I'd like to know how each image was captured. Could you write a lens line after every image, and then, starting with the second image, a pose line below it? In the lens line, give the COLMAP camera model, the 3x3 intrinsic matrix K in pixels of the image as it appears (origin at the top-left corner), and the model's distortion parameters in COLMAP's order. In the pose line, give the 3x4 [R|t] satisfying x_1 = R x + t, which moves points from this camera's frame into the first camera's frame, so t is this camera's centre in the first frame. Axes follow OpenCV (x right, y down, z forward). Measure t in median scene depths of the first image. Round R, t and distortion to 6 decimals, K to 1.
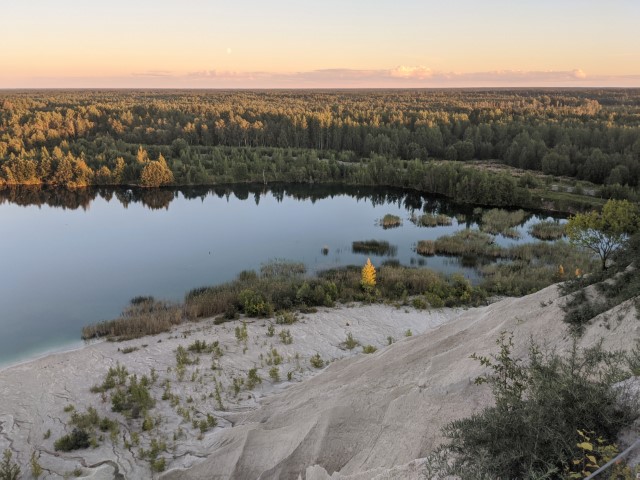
lens RADIAL K [[517.9, 0, 320.0], [0, 517.9, 240.0], [0, 0, 1]] dist [0.085939, -0.152391]
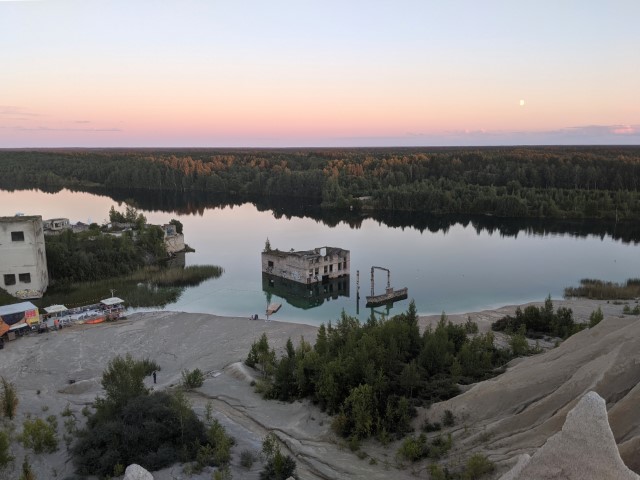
lens RADIAL K [[517.9, 0, 320.0], [0, 517.9, 240.0], [0, 0, 1]] dist [0.085939, -0.152391]
pose [[0.885070, 0.079037, -0.458699, -0.143904], [-0.123858, 0.989939, -0.068412, 0.079060], [0.448677, 0.117363, 0.885954, -0.220457]]
